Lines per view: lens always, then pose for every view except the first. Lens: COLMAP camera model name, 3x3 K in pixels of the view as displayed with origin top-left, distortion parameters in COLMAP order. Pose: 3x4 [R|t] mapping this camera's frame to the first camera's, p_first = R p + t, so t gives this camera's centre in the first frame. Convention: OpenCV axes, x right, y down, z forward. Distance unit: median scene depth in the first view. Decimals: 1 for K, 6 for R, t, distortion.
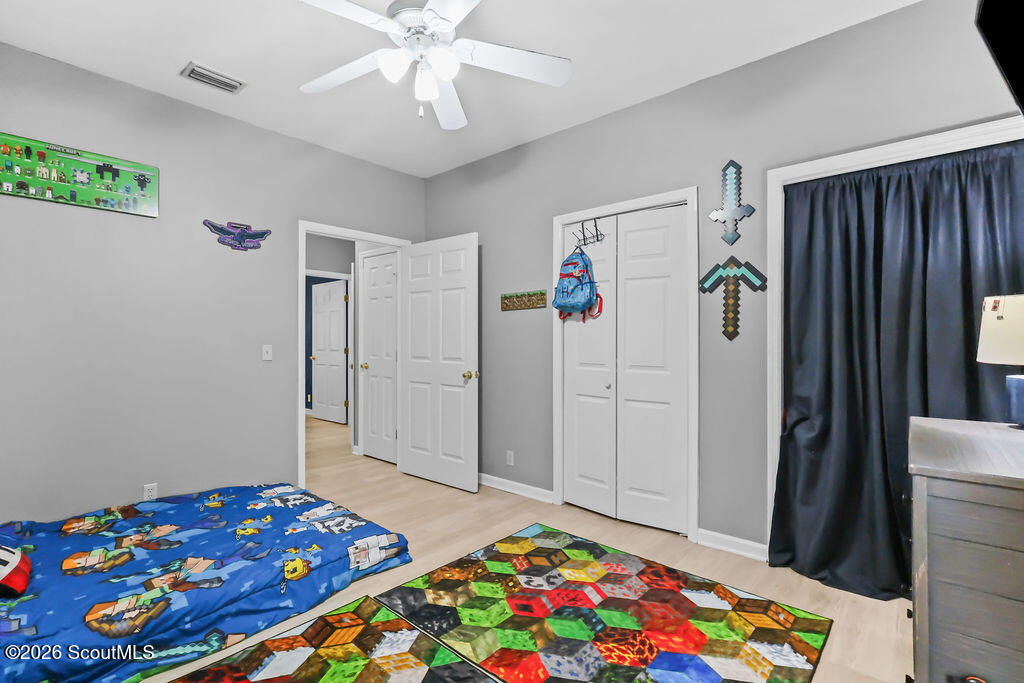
lens RADIAL K [[473.2, 0, 508.5], [0, 473.2, 338.6], [0, 0, 1]] dist [-0.000957, -0.000179]
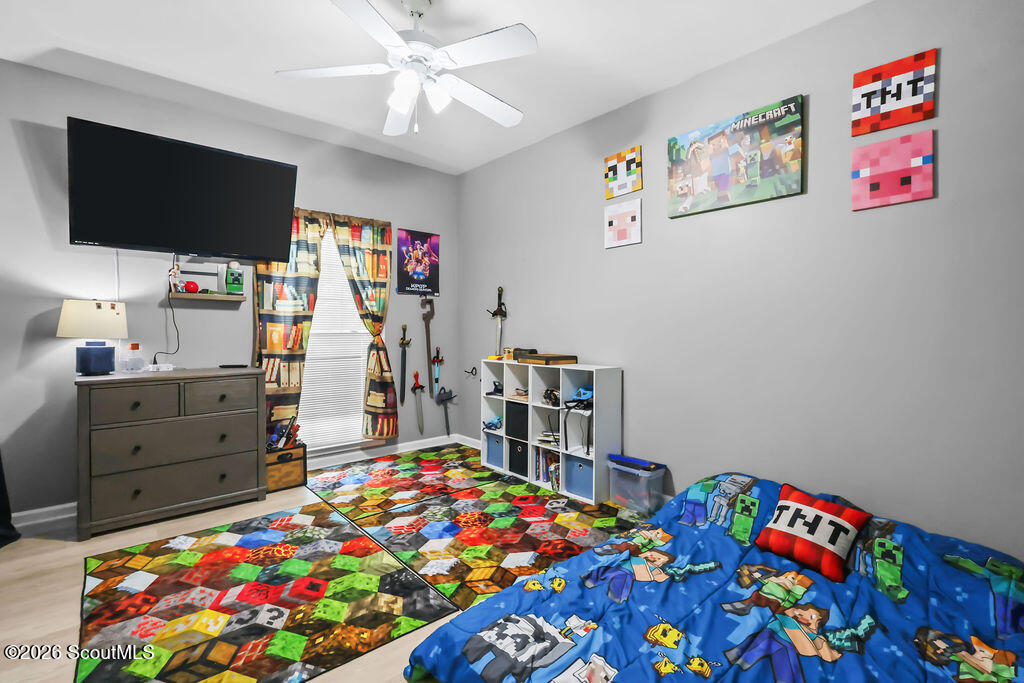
lens RADIAL K [[473.2, 0, 508.5], [0, 473.2, 338.6], [0, 0, 1]] dist [-0.000957, -0.000179]
pose [[-0.991424, -0.001783, 0.130672, -0.504439], [0.000317, 0.999871, 0.016047, 0.016396], [-0.130684, 0.015951, -0.991296, 1.907166]]
